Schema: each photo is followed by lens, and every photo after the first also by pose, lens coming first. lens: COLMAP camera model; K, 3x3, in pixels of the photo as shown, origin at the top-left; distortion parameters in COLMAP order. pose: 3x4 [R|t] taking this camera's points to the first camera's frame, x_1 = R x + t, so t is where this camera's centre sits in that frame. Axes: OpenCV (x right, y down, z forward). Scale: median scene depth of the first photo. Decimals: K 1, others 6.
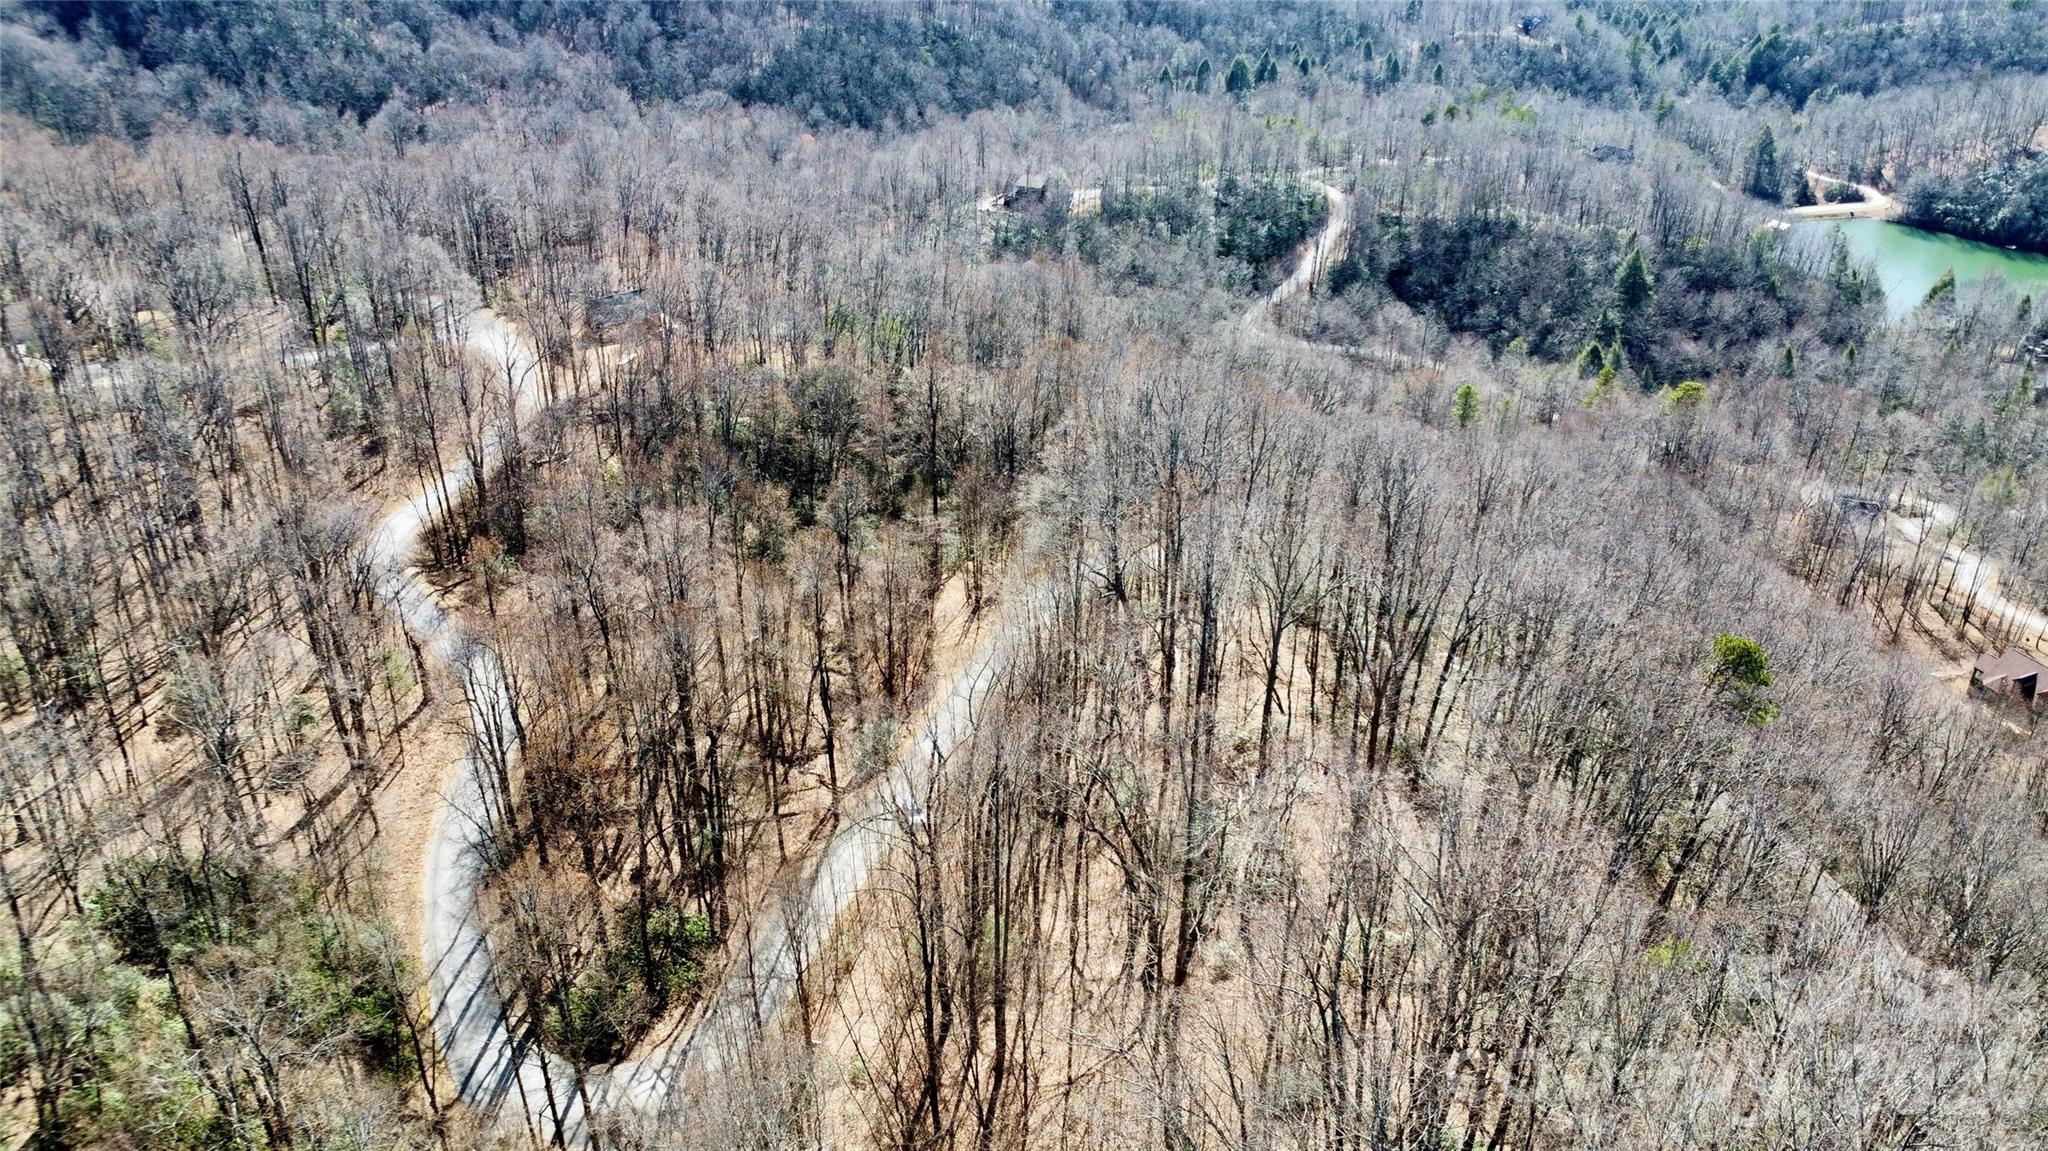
lens RADIAL K [[1500.6, 0, 1008.0], [0, 1500.6, 578.9], [0, 0, 1]] dist [-0.024353, -0.009032]
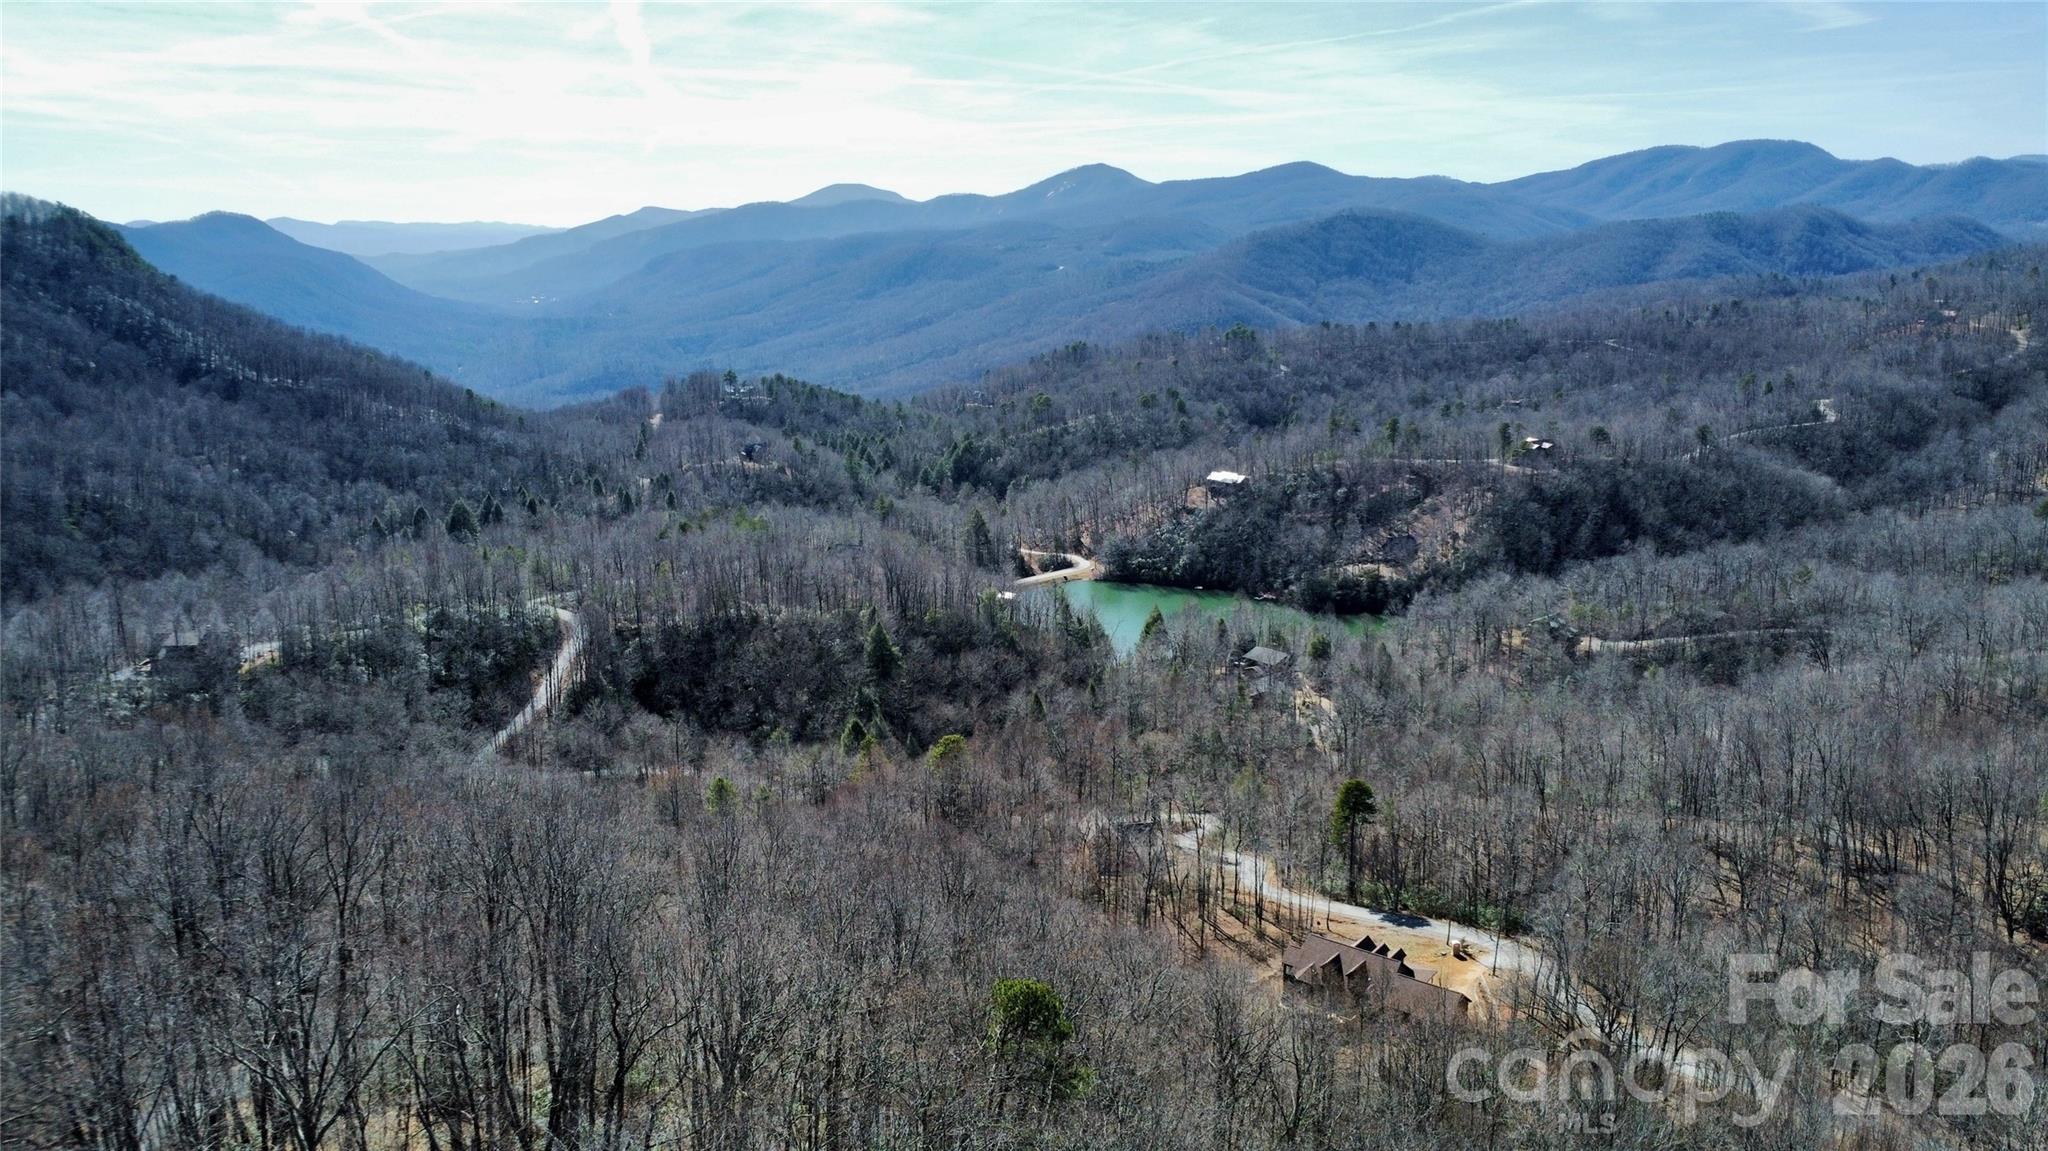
lens RADIAL K [[1500.6, 0, 1020.6], [0, 1500.6, 563.0], [0, 0, 1]] dist [-0.024353, -0.009032]
pose [[0.883941, -0.105023, 0.455651, 0.057567], [0.238381, 0.939526, -0.245895, 0.008659], [-0.402272, 0.325976, 0.855522, 0.100054]]
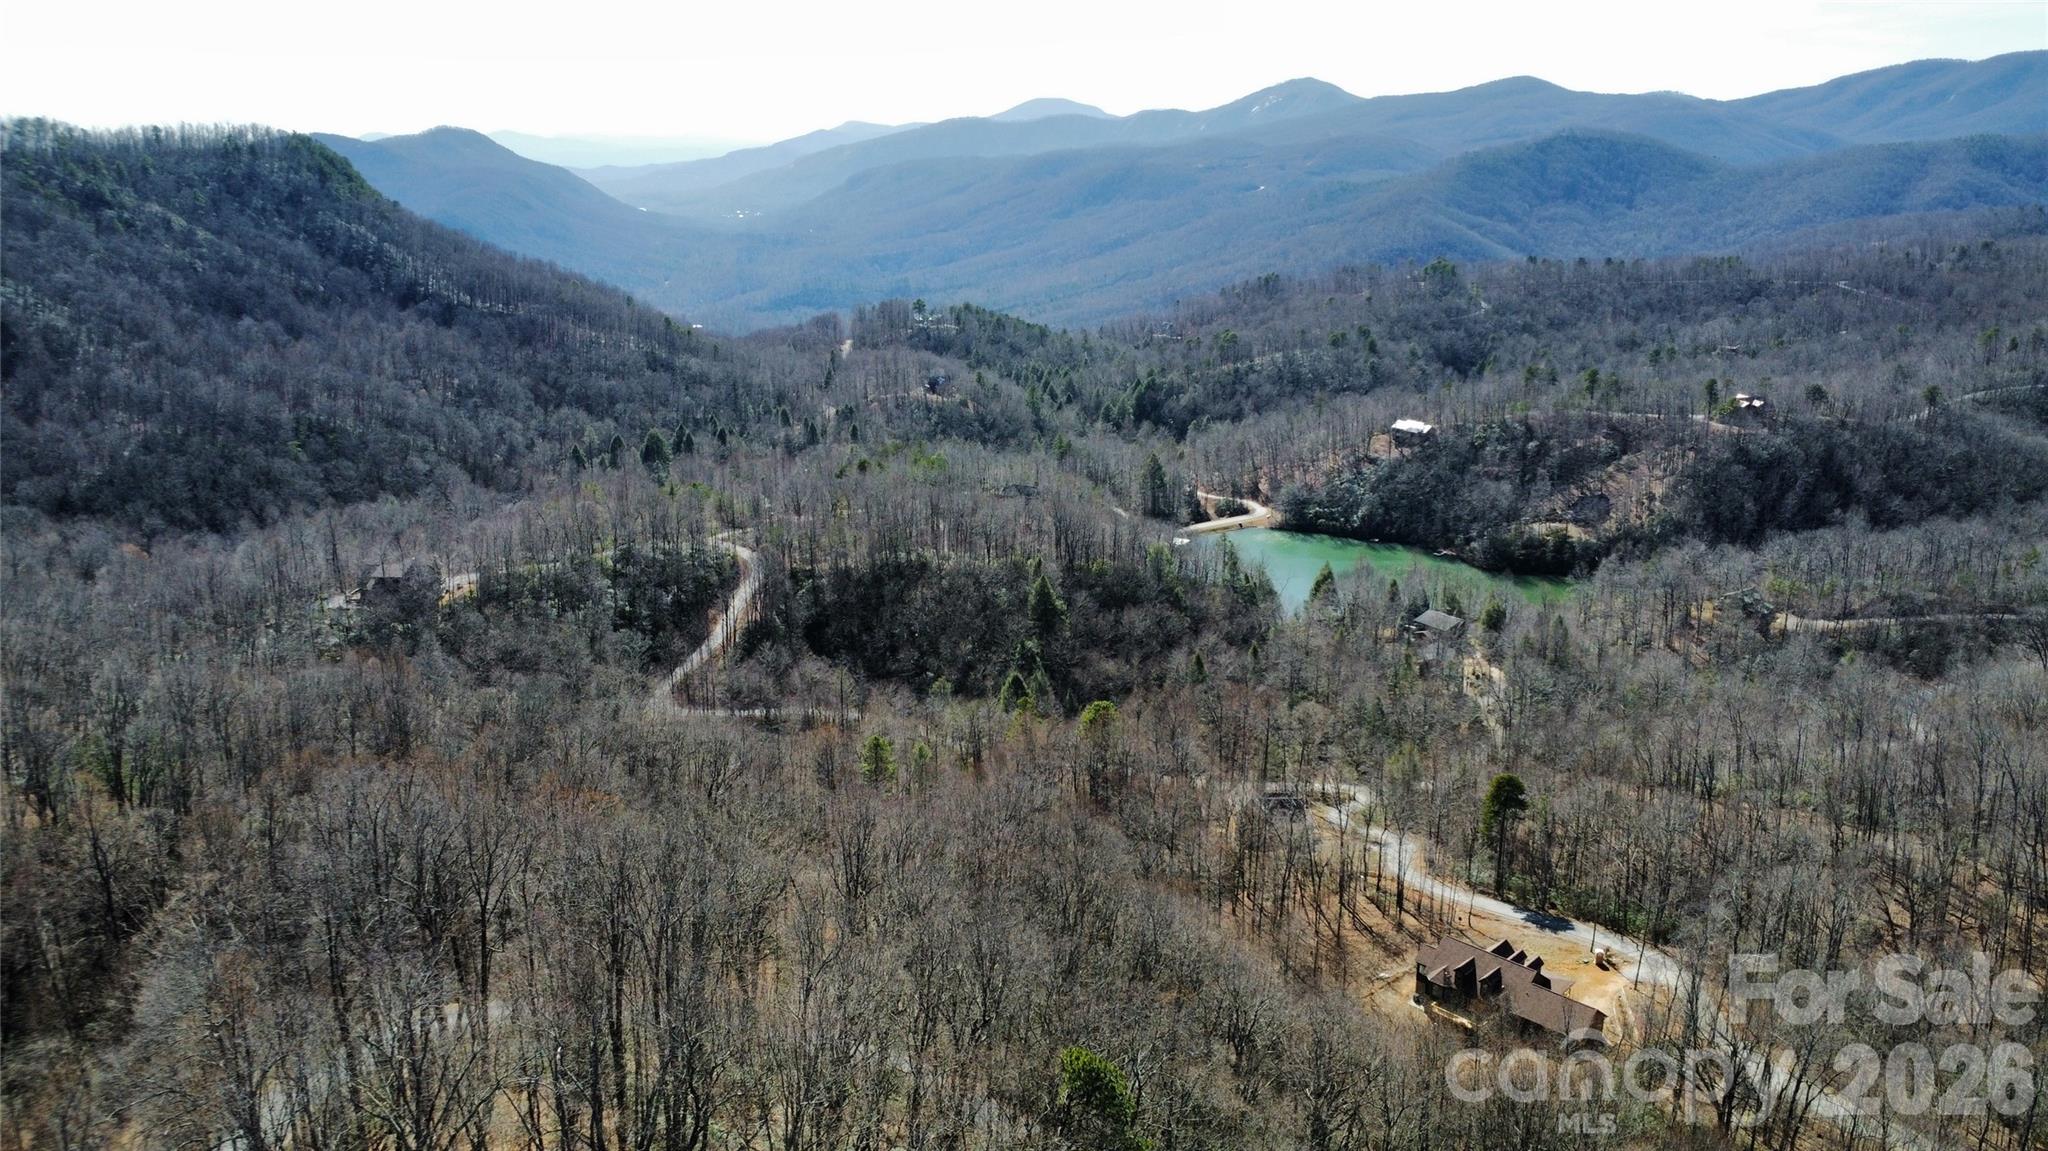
lens RADIAL K [[1500.6, 0, 1020.5], [0, 1500.6, 569.1], [0, 0, 1]] dist [-0.024353, -0.009032]
pose [[0.937193, -0.095915, 0.335364, 0.072789], [0.175924, 0.960185, -0.217014, -0.010323], [-0.301197, 0.262383, 0.916753, 0.084026]]
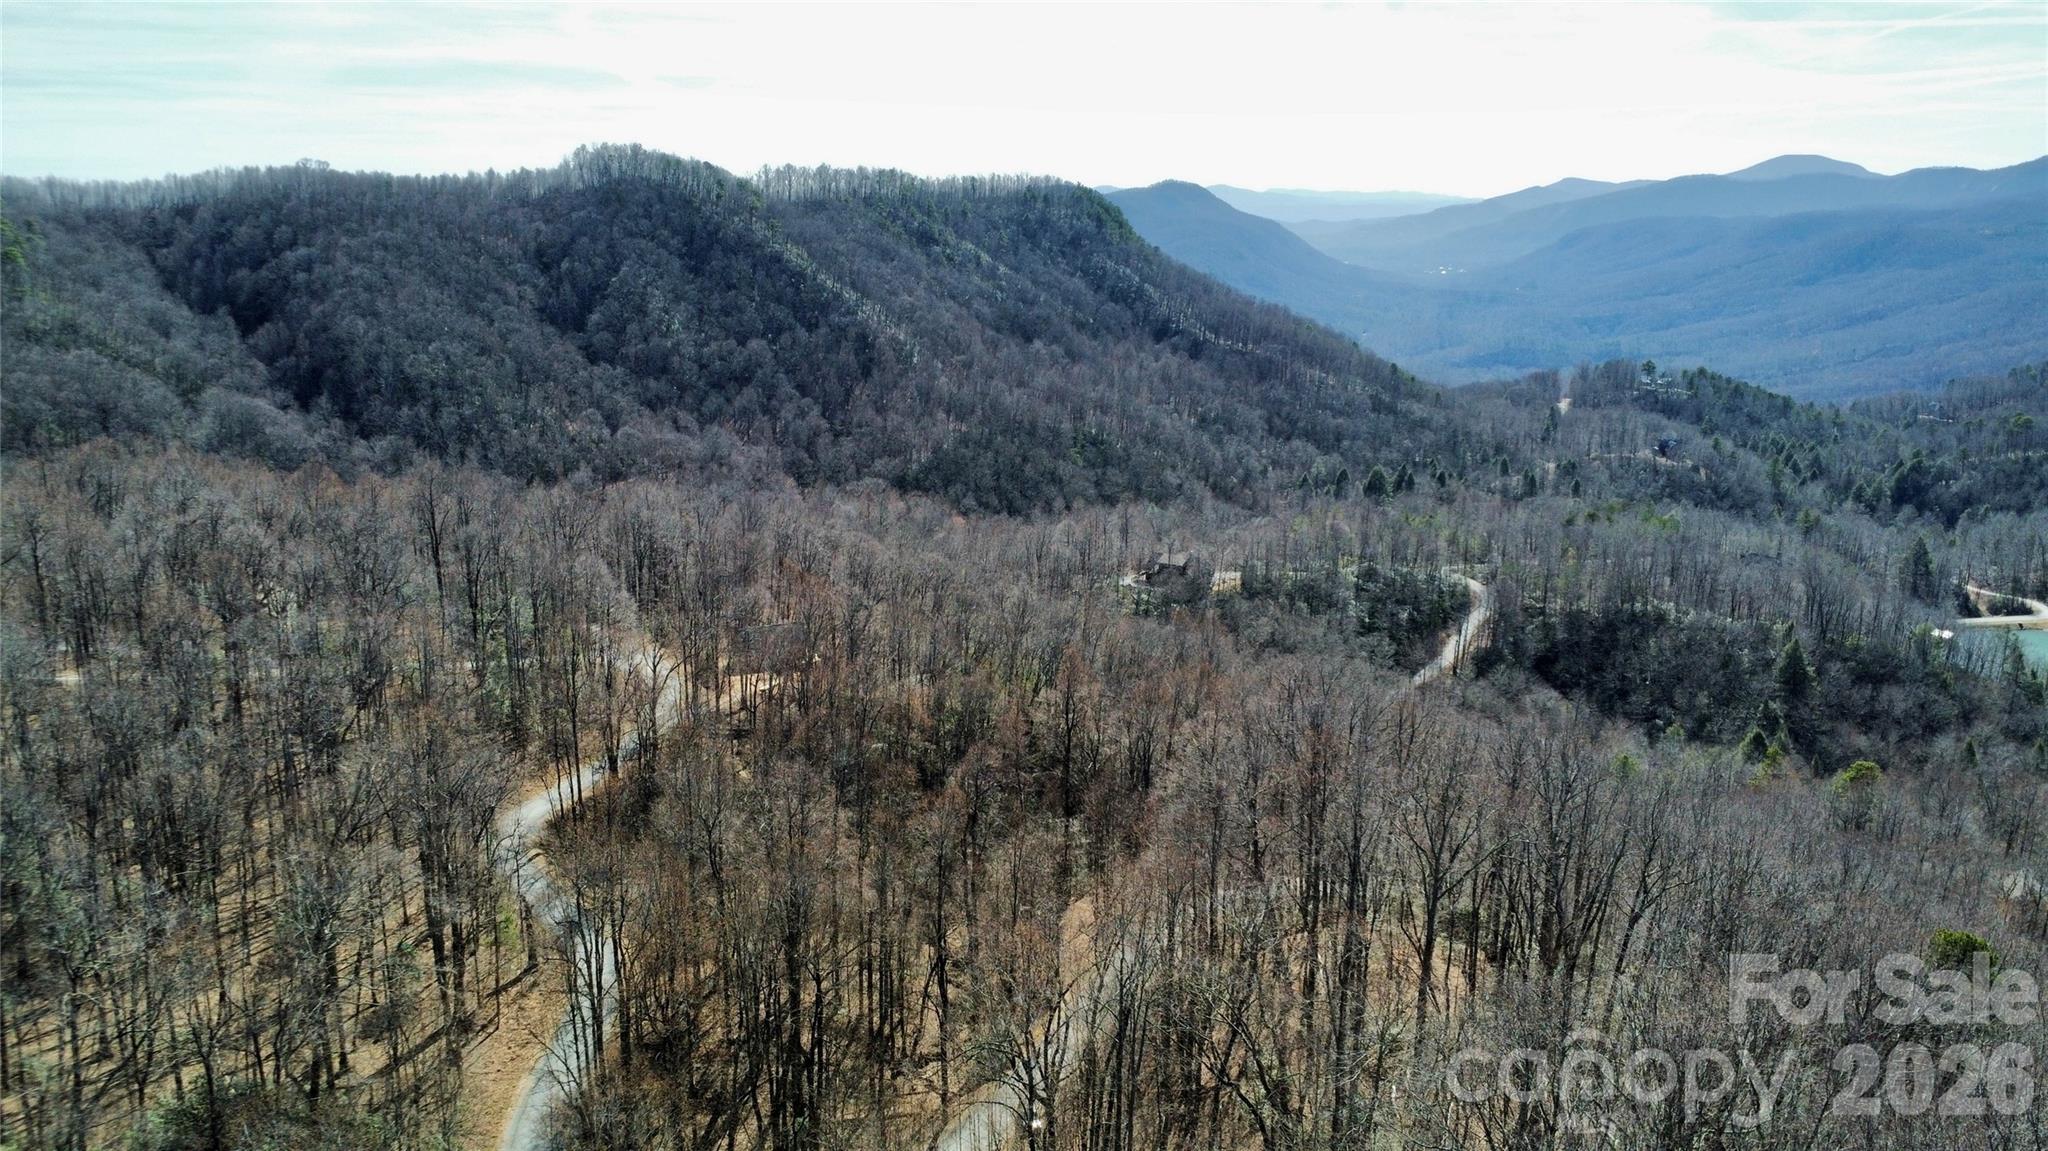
lens RADIAL K [[1500.6, 0, 1006.4], [0, 1500.6, 569.1], [0, 0, 1]] dist [-0.024353, -0.009032]
pose [[0.995019, 0.028990, -0.095374, 0.000270], [-0.054533, 0.959214, -0.277372, 0.033472], [0.083443, 0.281191, 0.956017, 0.012732]]
